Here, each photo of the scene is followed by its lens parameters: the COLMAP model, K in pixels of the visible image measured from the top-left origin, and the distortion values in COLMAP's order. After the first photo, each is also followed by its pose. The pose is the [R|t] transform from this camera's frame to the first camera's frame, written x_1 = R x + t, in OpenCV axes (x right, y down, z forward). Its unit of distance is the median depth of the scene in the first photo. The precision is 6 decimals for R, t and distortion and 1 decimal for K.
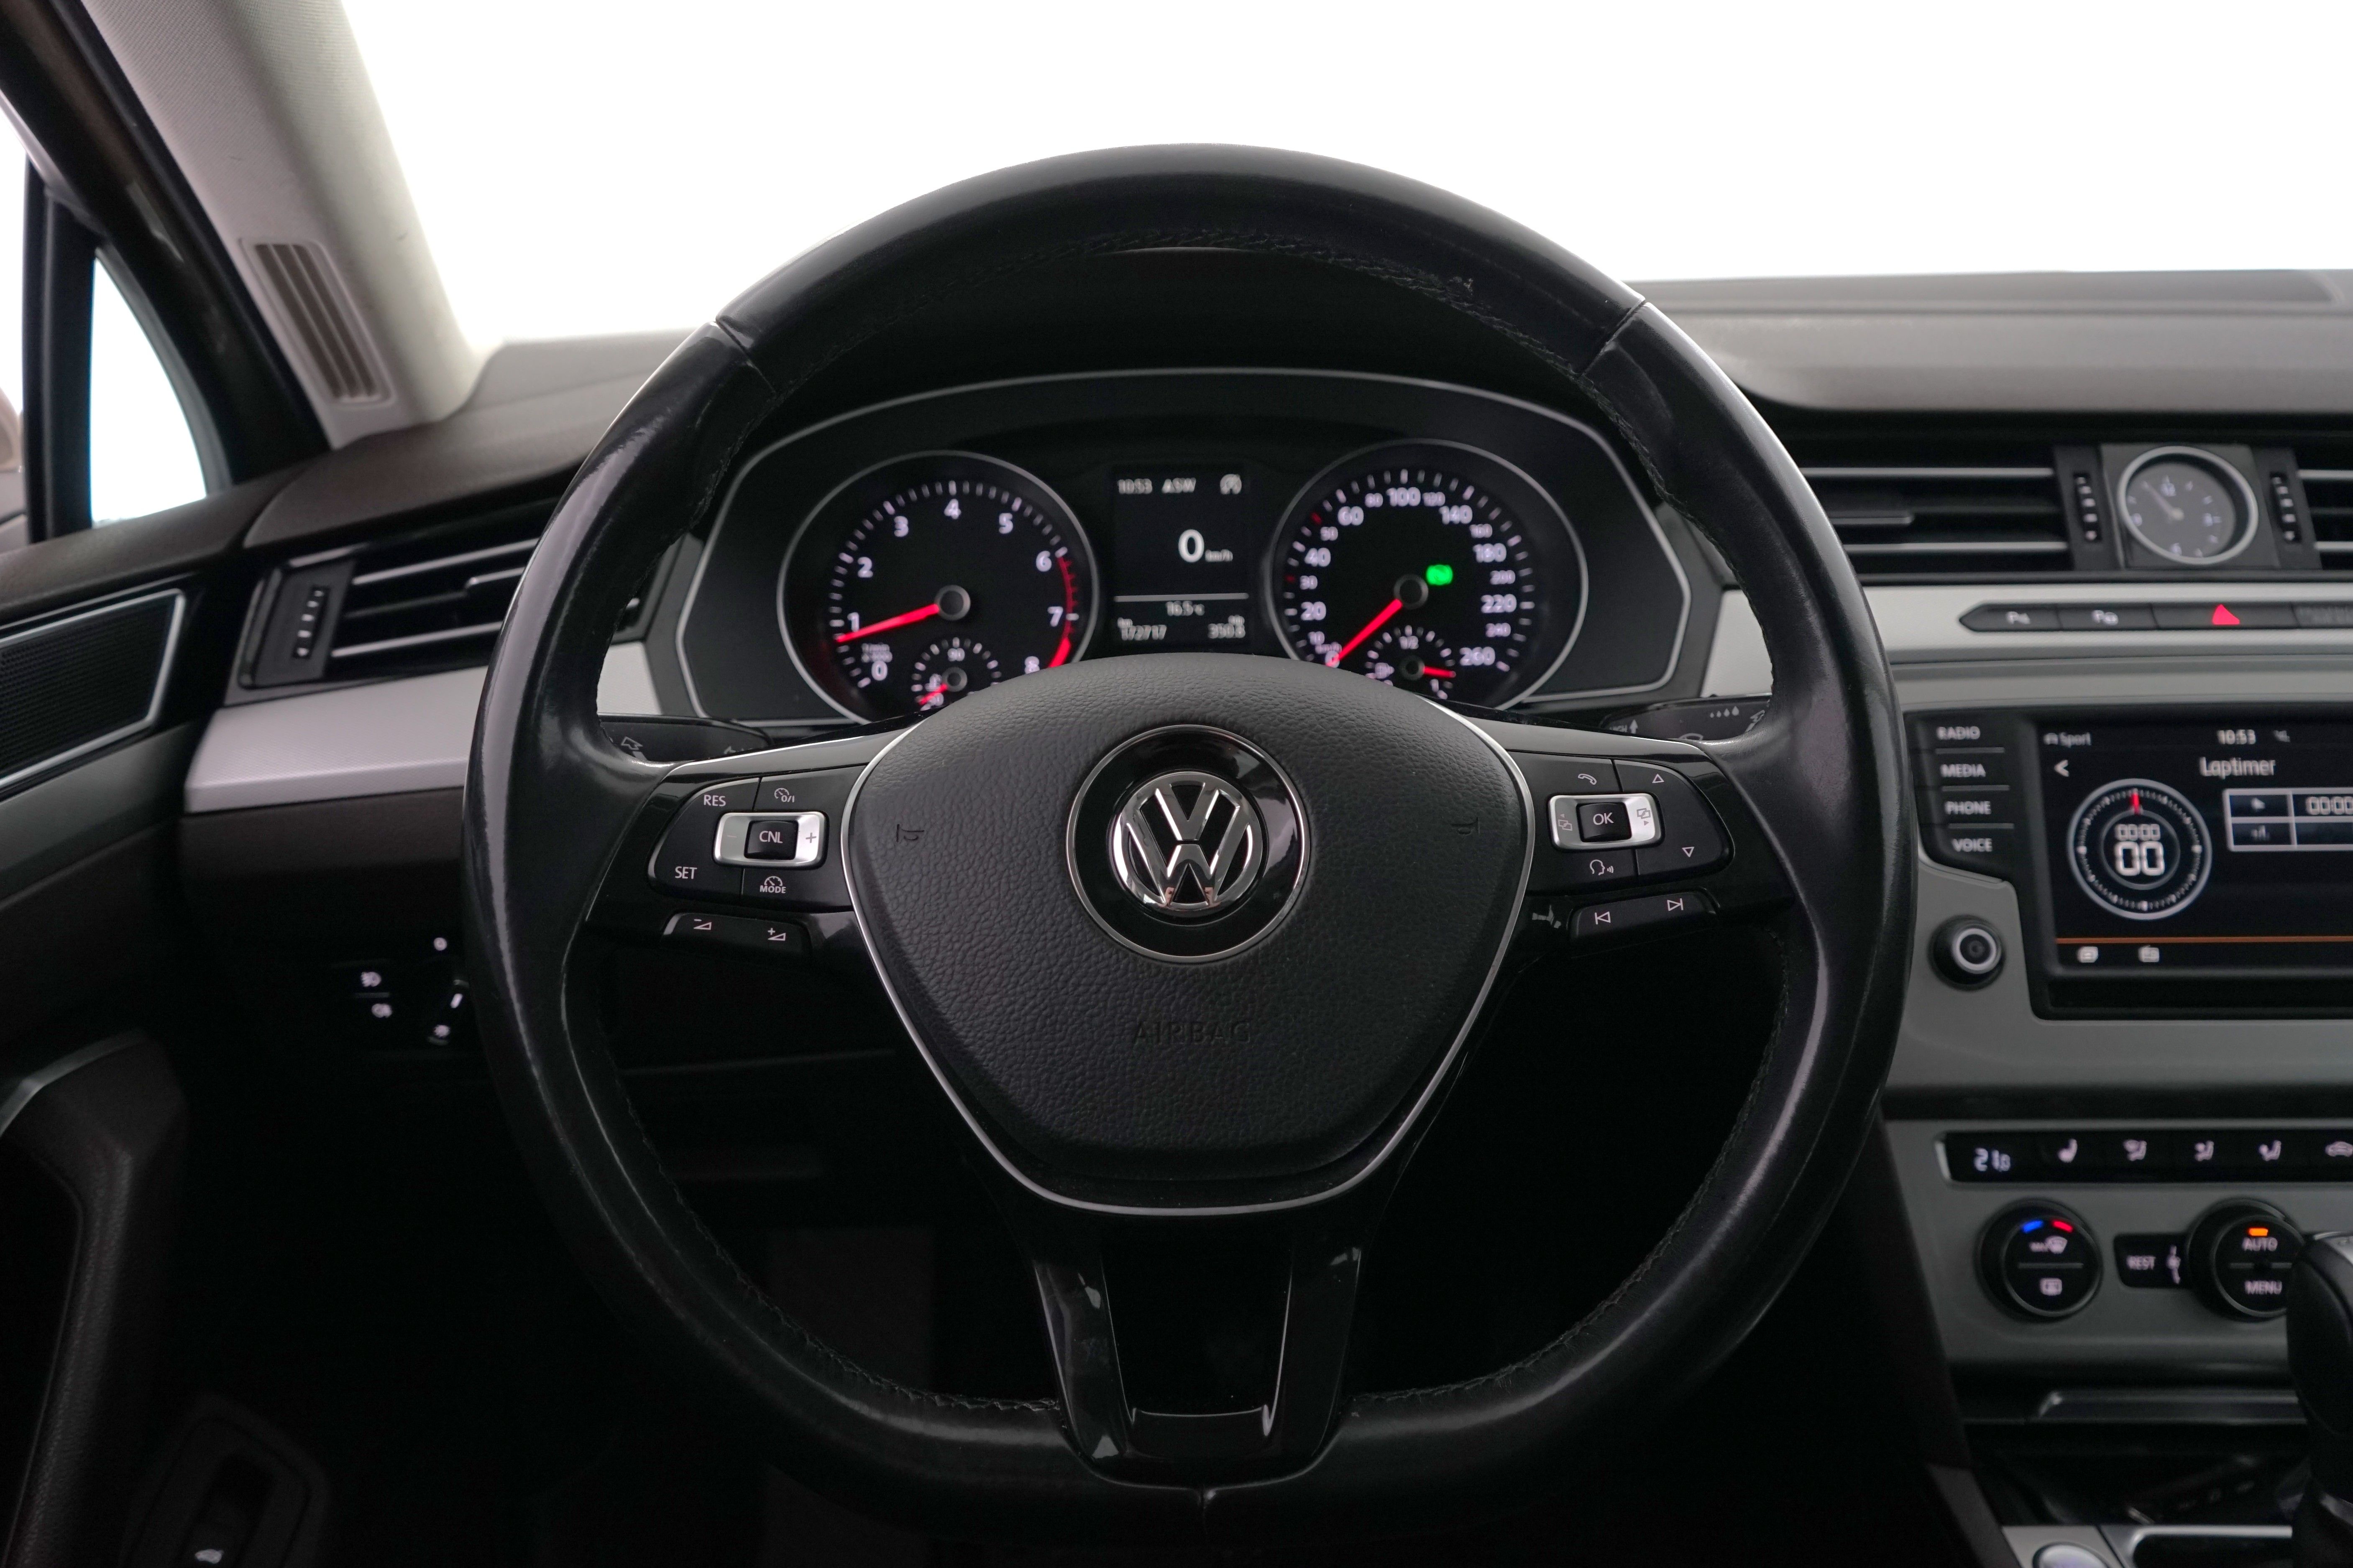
lens RADIAL K [[1945.3, 0, 1179.4], [0, 1945.3, 733.4], [0, 0, 1]] dist [-0.069647, 0.053185]
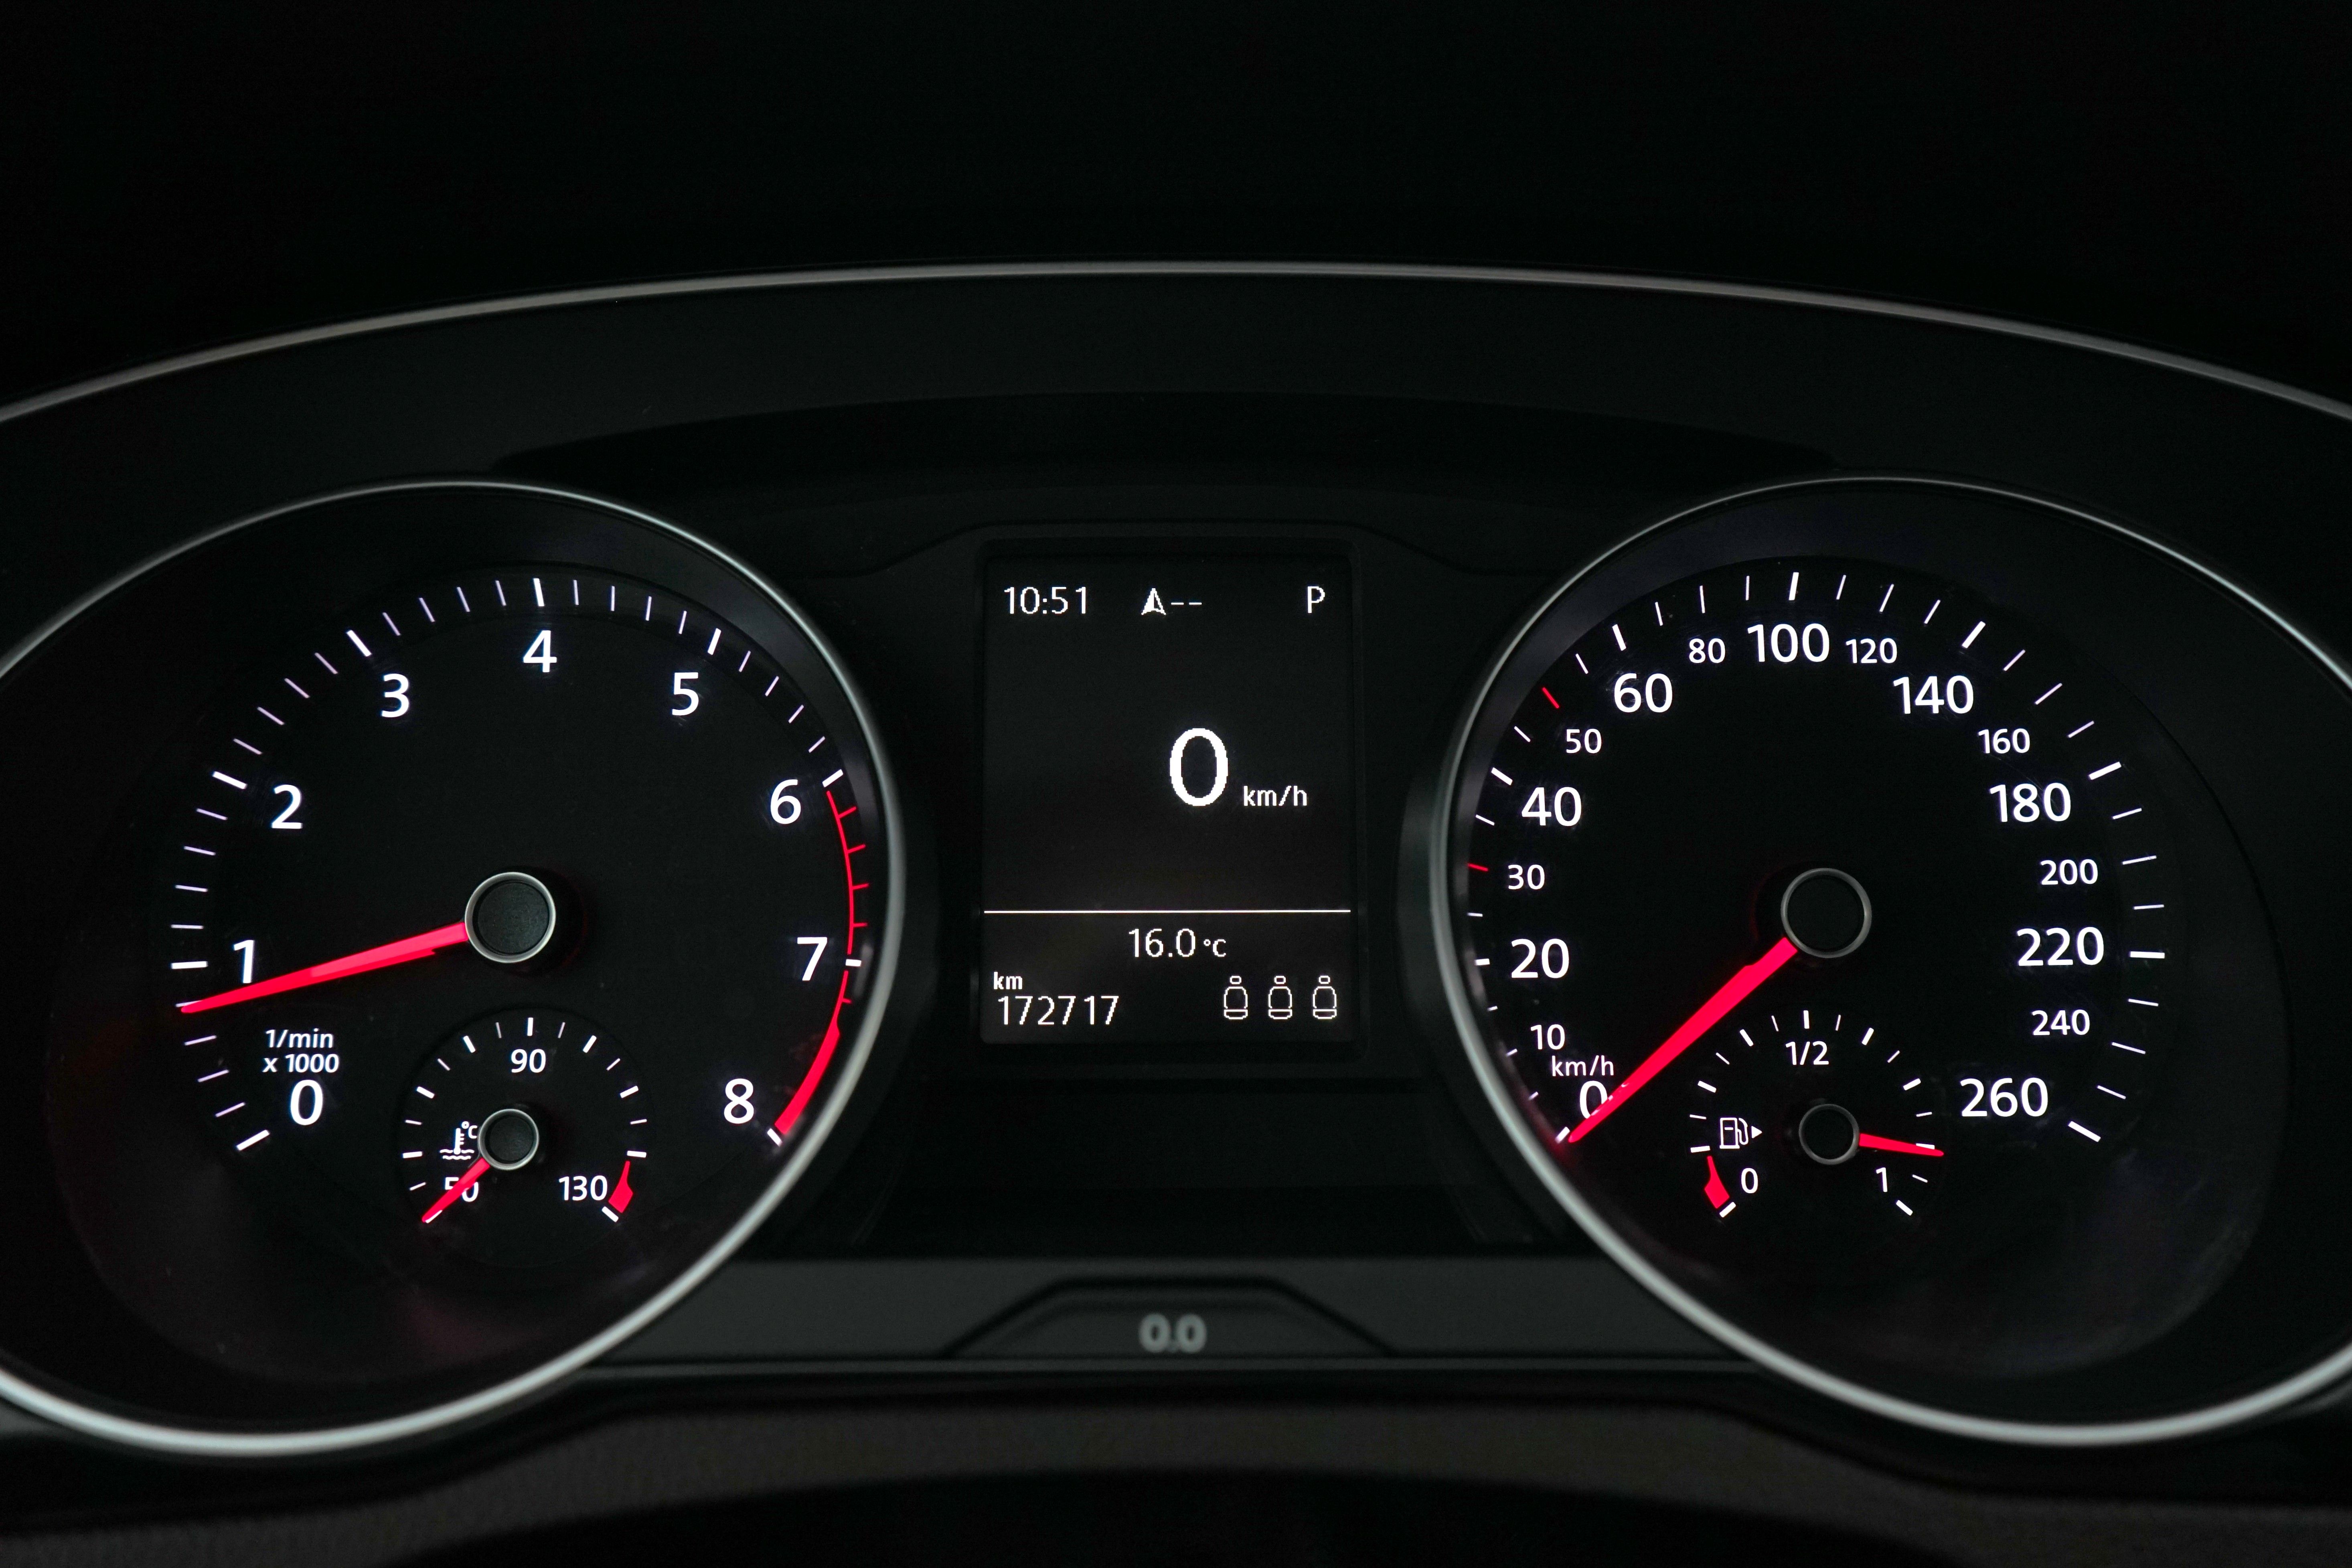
lens RADIAL K [[1948.6, 0, 1183.9], [0, 1948.6, 829.0], [0, 0, 1]] dist [-0.000830, -0.000657]
pose [[0.999766, 0.020372, 0.007280, 0.001157], [-0.020065, 0.998994, -0.040096, -0.075723], [-0.008089, 0.039940, 0.999169, 0.686762]]
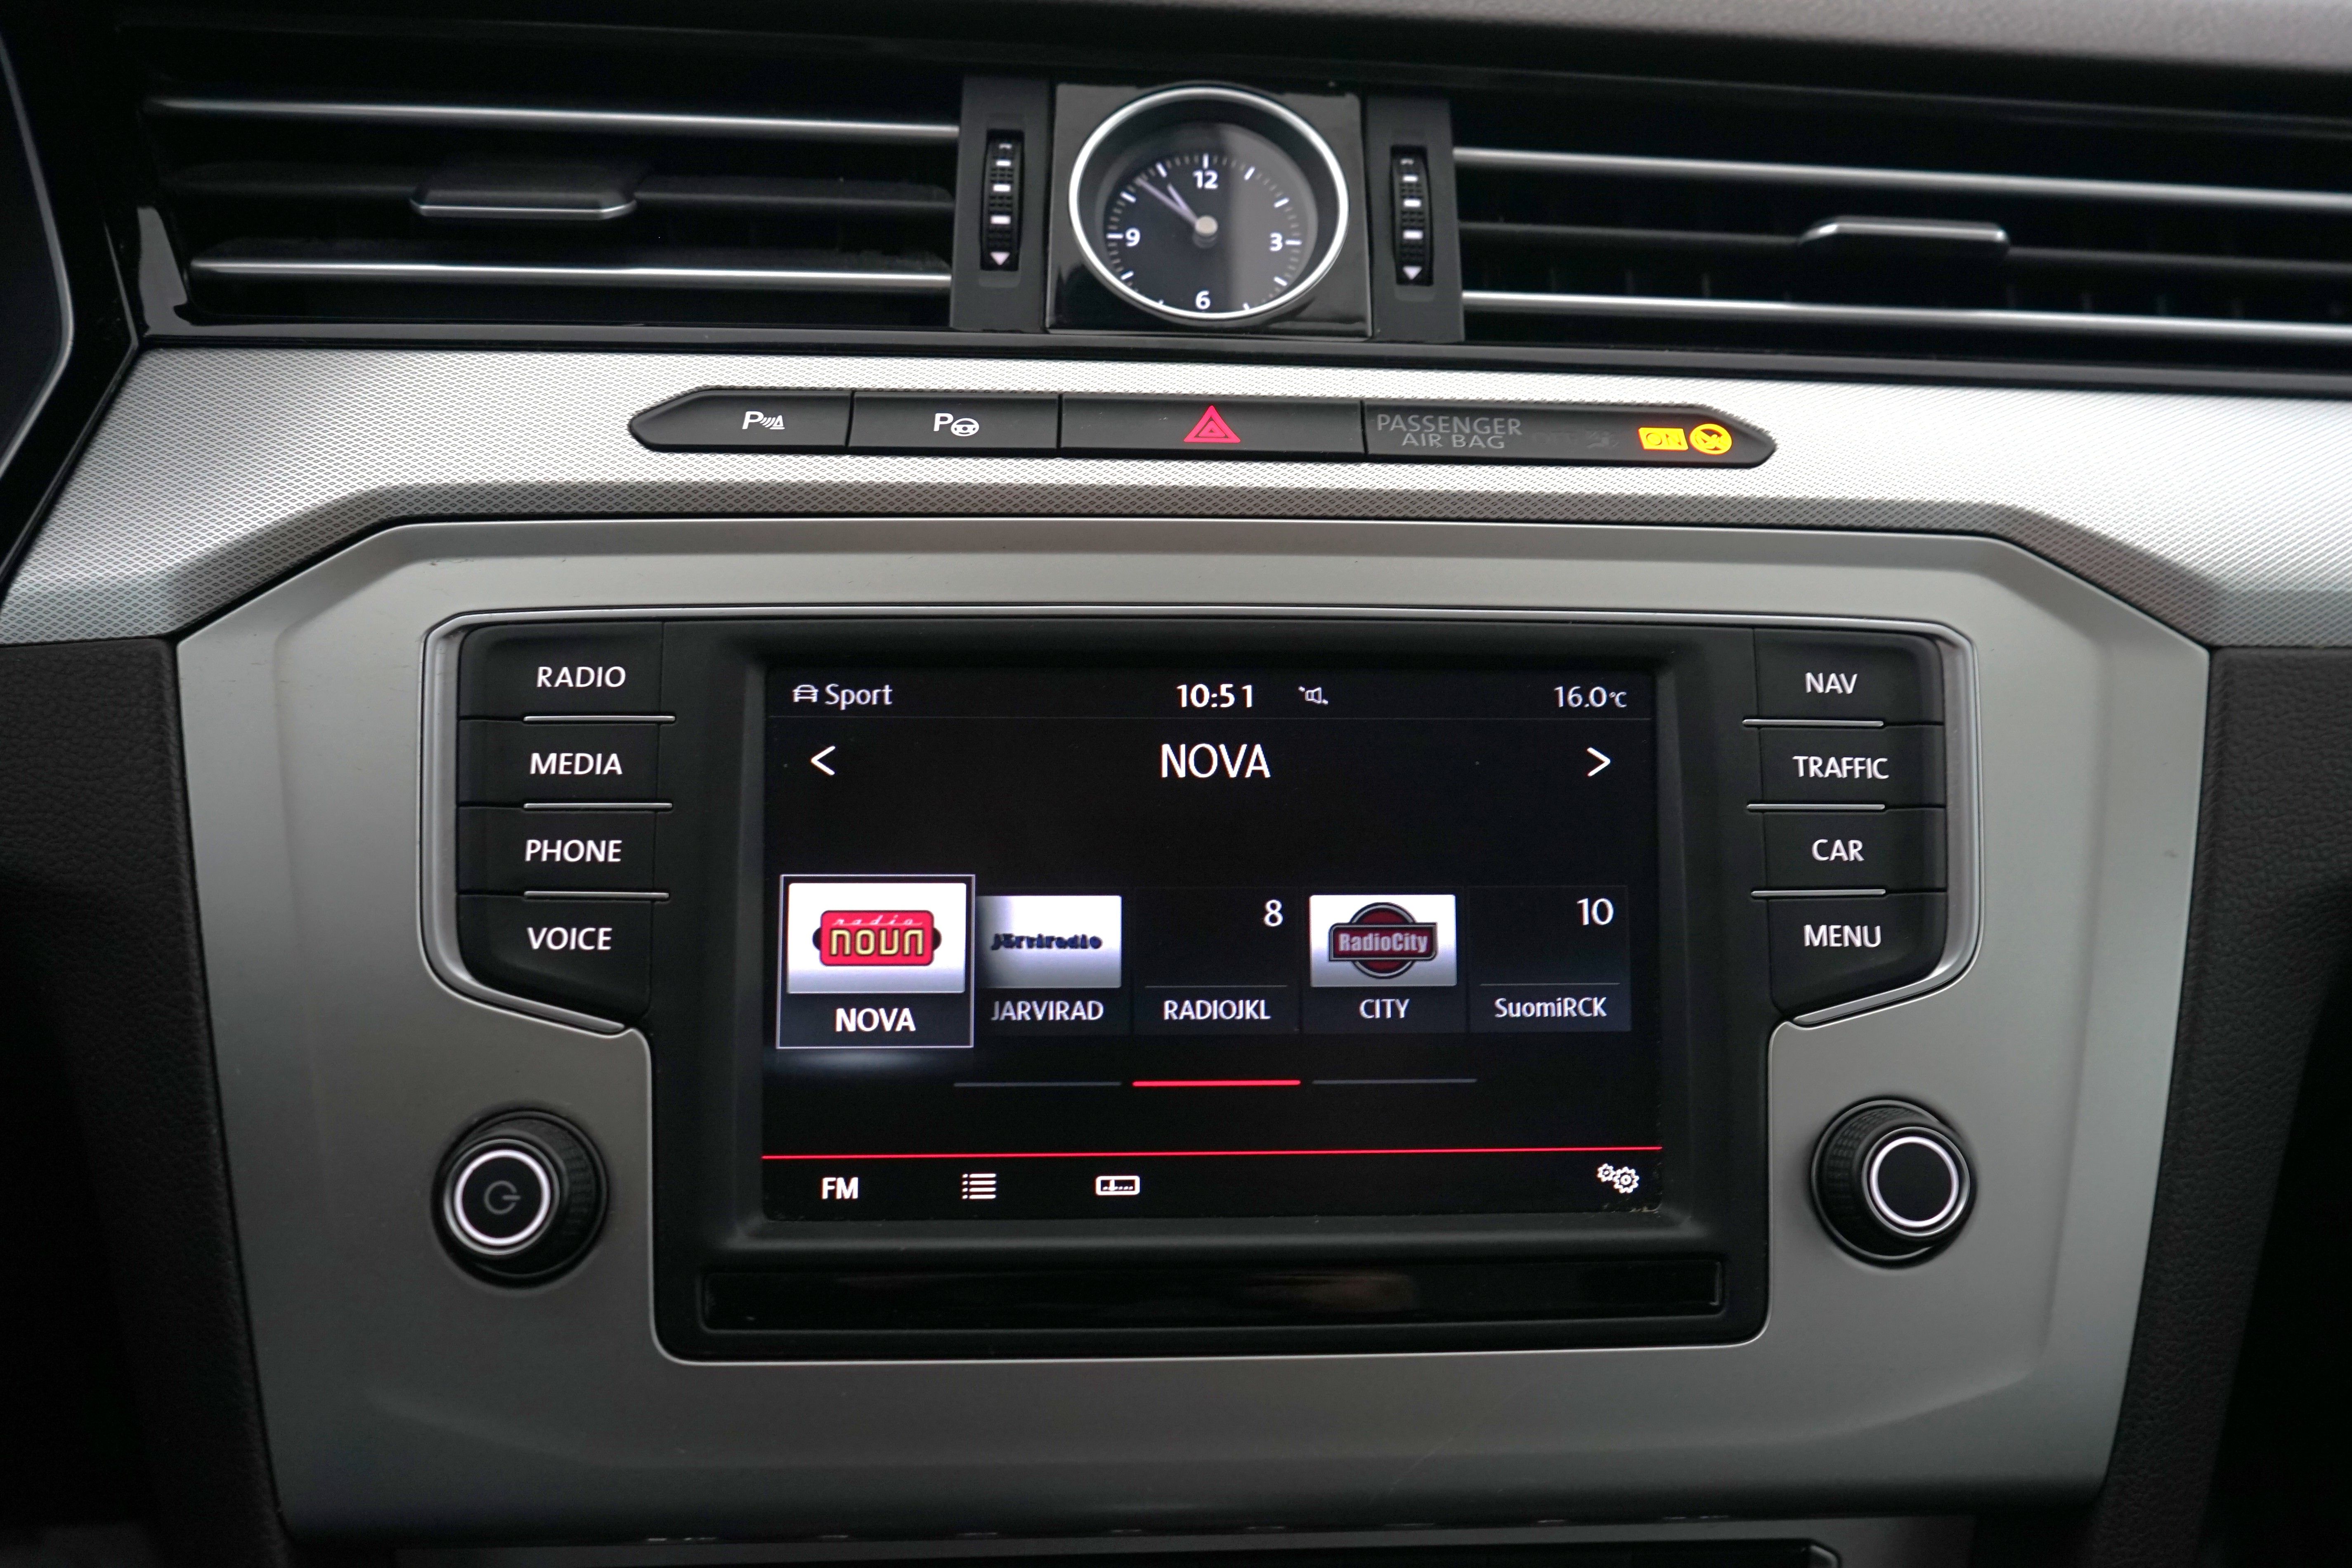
lens RADIAL K [[2005.2, 0, 1182.3], [0, 2005.2, 644.2], [0, 0, 1]] dist [-0.010122, -0.005718]
pose [[0.990863, 0.013815, 0.134165, 0.442669], [-0.015870, 0.999772, 0.014260, -0.015135], [-0.133938, -0.016259, 0.990856, 0.488514]]
